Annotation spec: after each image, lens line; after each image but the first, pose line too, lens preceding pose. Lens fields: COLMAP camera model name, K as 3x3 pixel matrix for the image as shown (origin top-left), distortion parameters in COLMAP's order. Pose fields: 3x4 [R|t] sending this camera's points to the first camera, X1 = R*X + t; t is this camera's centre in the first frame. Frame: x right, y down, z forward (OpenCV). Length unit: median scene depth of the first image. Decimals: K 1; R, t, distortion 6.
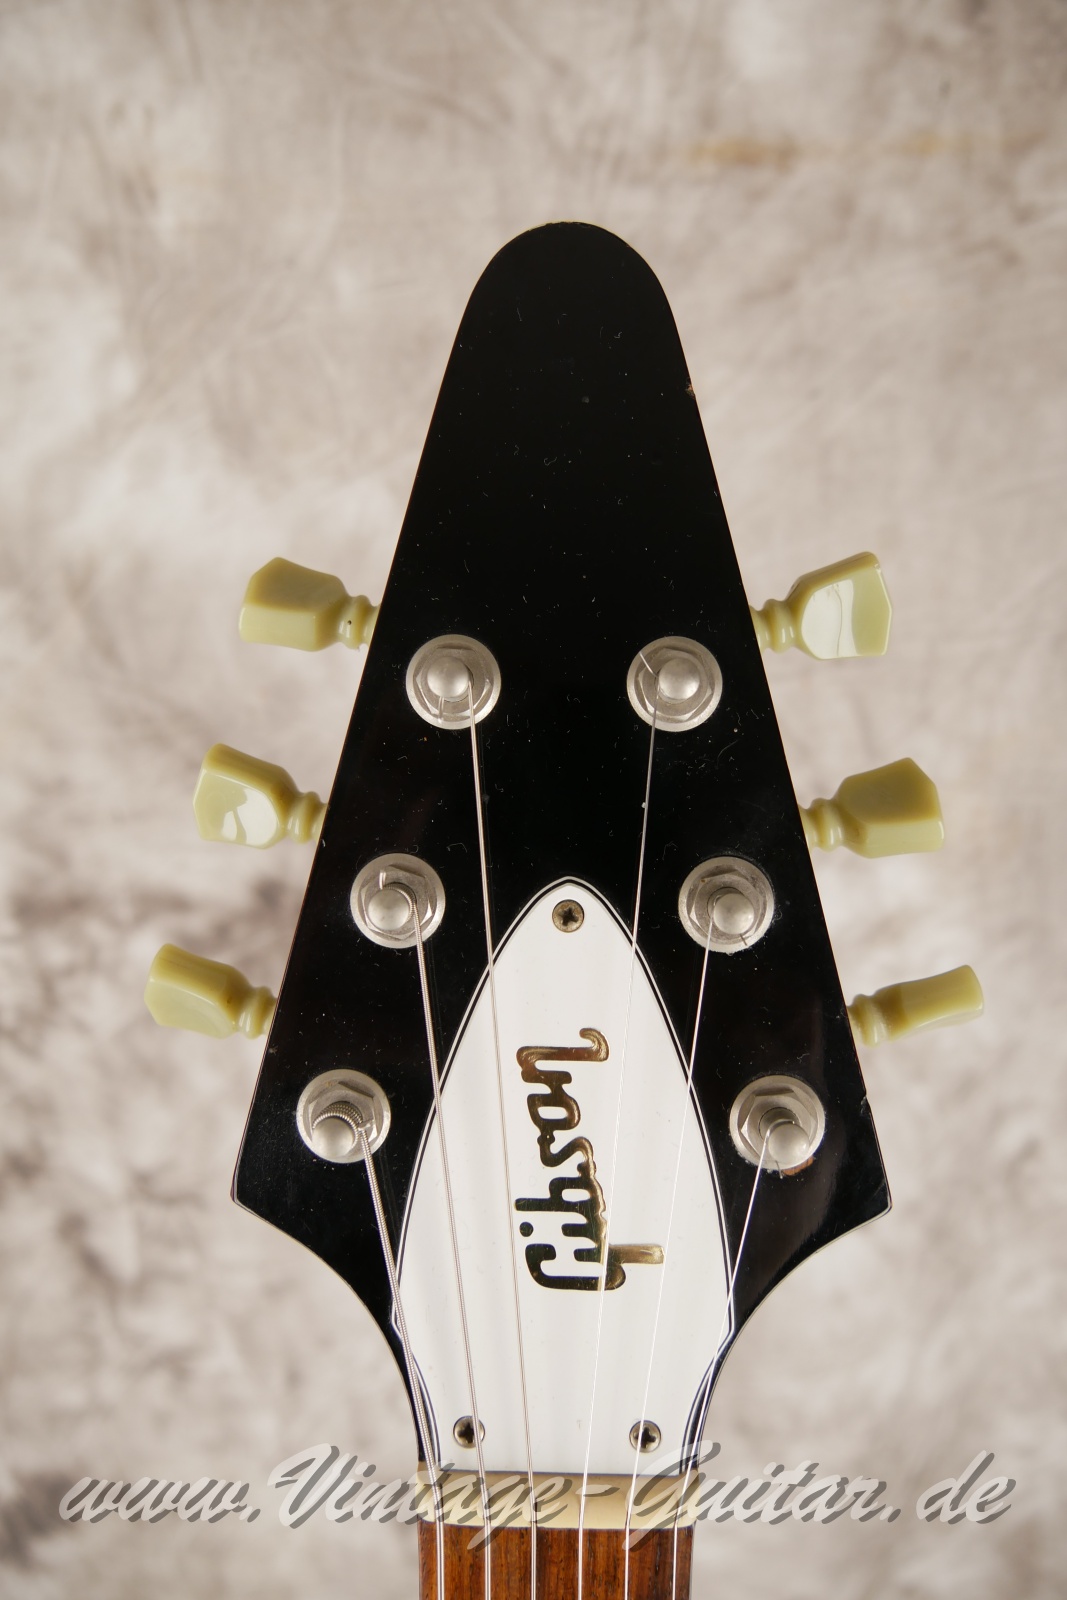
lens RADIAL K [[1352.9, 0, 519.6], [0, 1352.9, 809.9], [0, 0, 1]] dist [-0.068796, 0.019829]
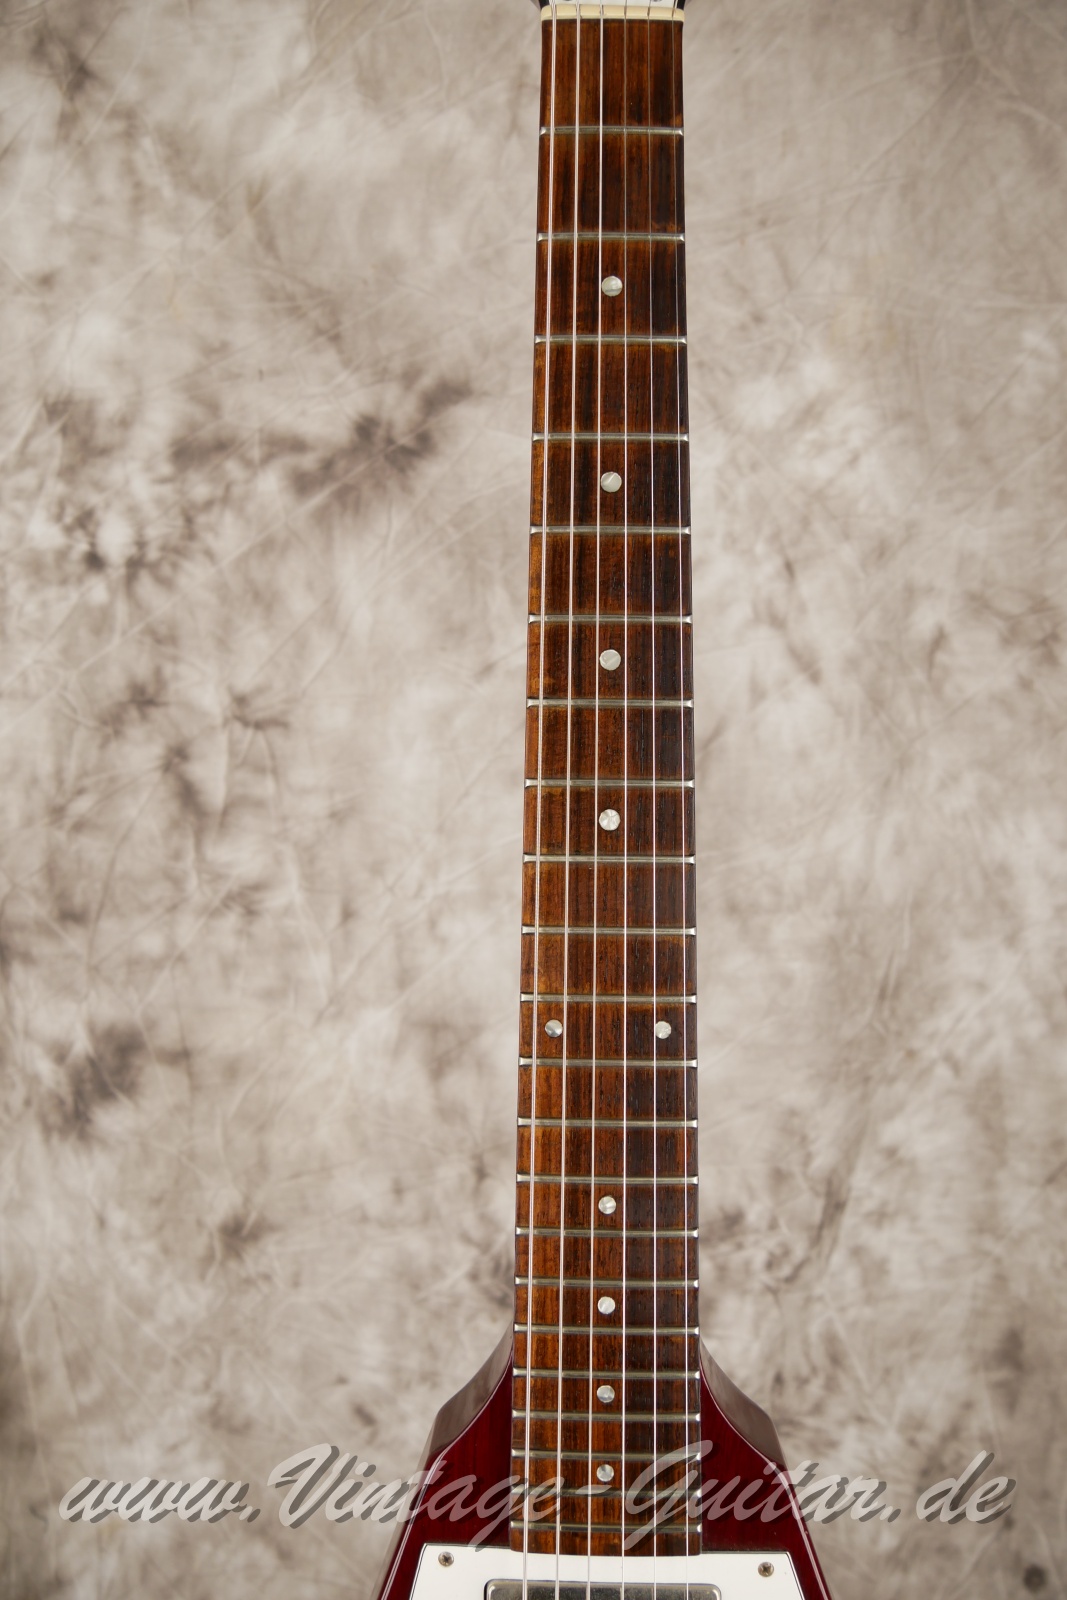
lens RADIAL K [[1352.9, 0, 517.5], [0, 1352.9, 822.1], [0, 0, 1]] dist [-0.068796, 0.019829]
pose [[0.999791, 0.009024, 0.018325, -0.056746], [-0.003043, 0.952917, -0.303217, 0.929700], [-0.020198, 0.303098, 0.952745, -0.203430]]
